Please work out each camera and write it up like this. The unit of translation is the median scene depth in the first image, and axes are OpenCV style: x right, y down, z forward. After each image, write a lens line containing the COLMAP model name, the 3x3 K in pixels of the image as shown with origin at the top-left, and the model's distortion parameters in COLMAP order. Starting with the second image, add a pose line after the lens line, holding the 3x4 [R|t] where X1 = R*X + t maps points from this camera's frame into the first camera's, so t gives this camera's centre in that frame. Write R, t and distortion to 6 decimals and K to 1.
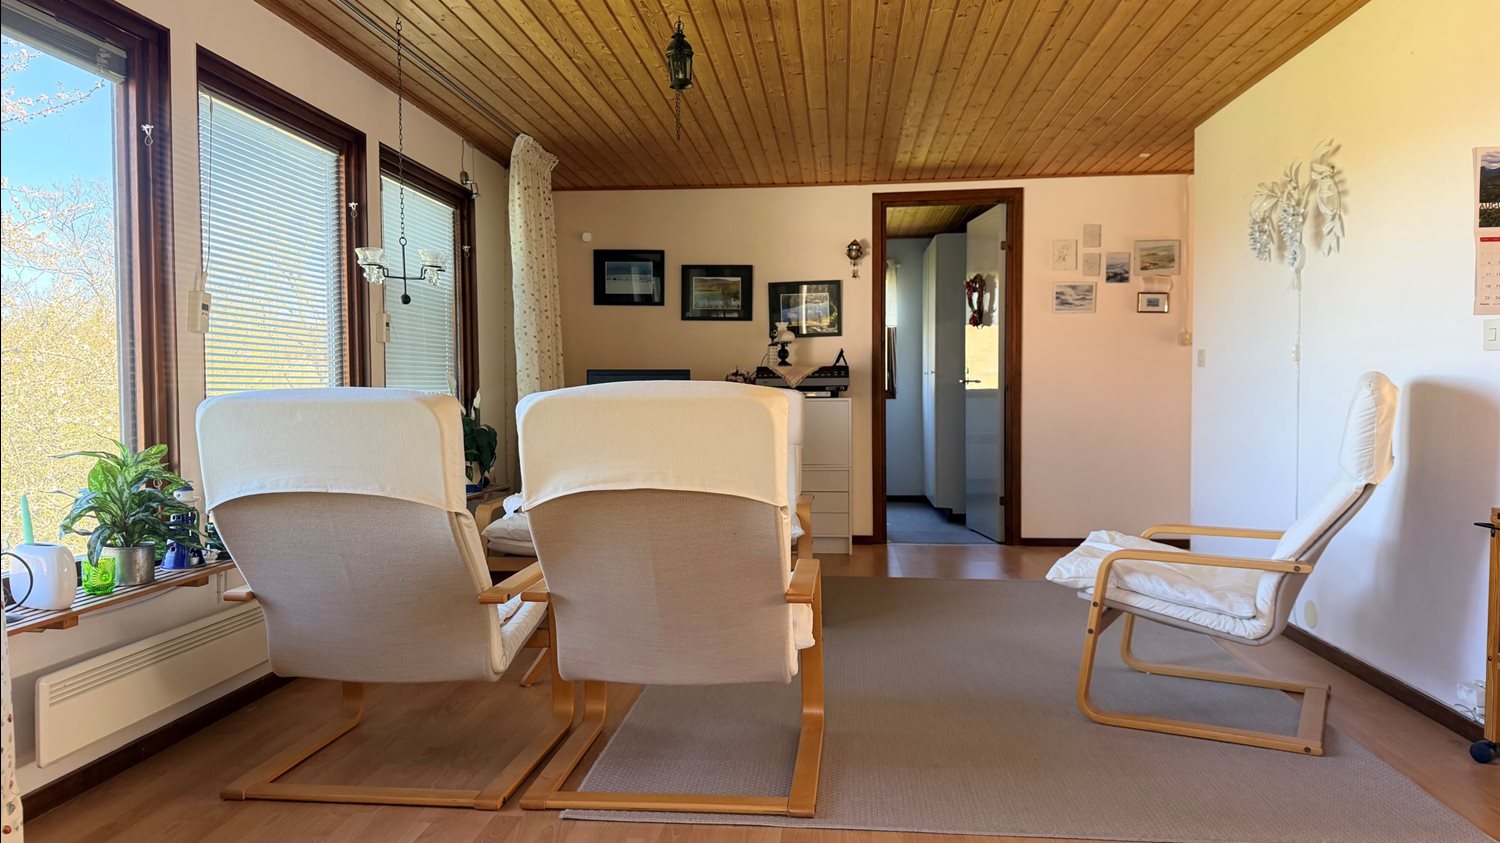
lens RADIAL K [[1030.9, 0, 751.2], [0, 1030.9, 420.6], [0, 0, 1]] dist [0.037771, -0.028752]
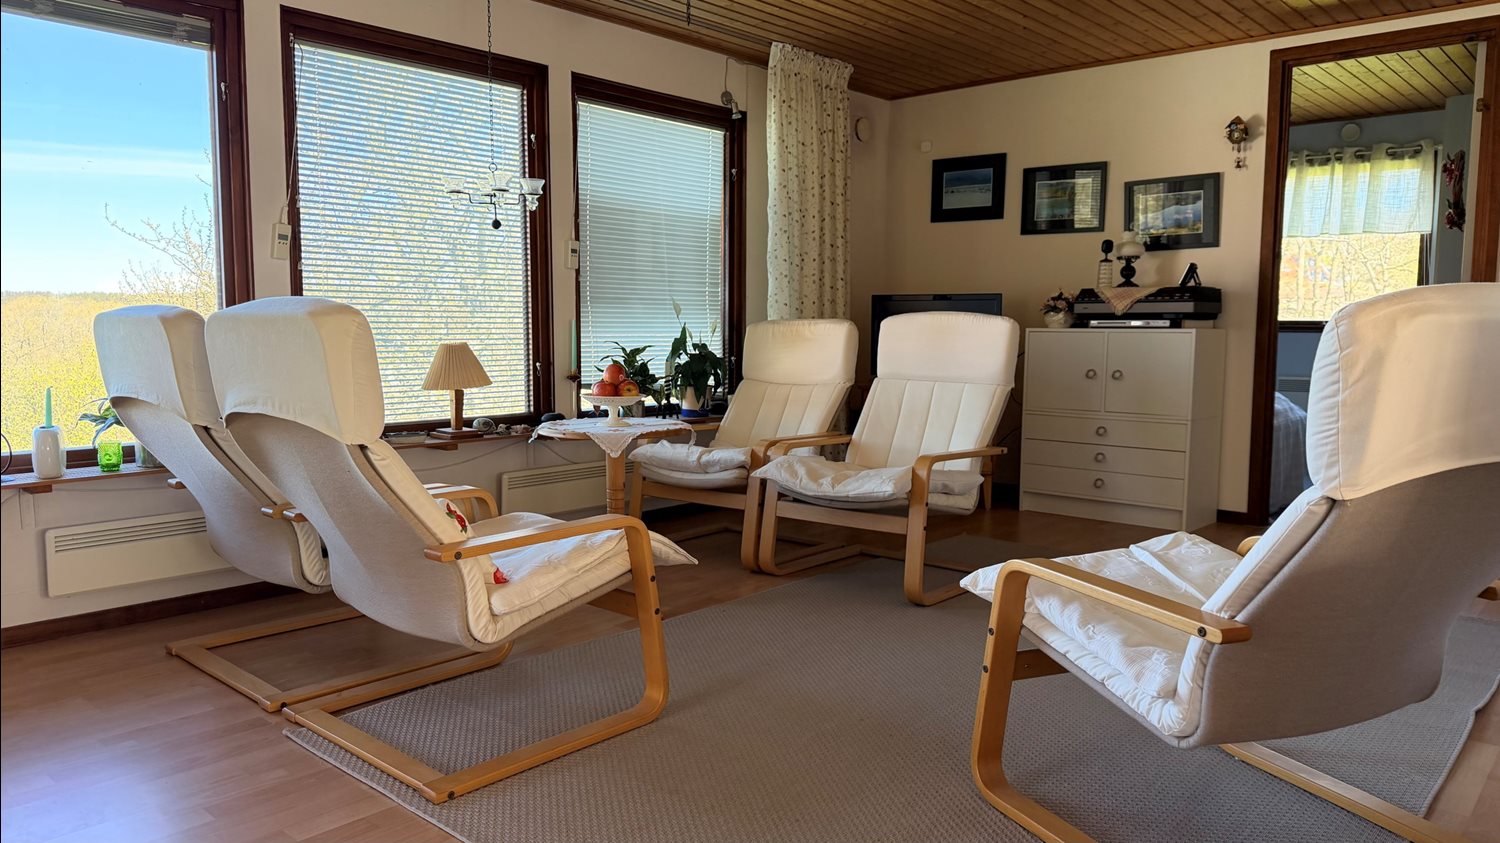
lens RADIAL K [[1030.9, 0, 746.3], [0, 1030.9, 425.6], [0, 0, 1]] dist [0.037771, -0.028752]
pose [[0.805506, 0.069529, -0.588495, 0.275570], [-0.025897, 0.996274, 0.082260, -0.004497], [0.592022, -0.051021, 0.804305, 0.169882]]
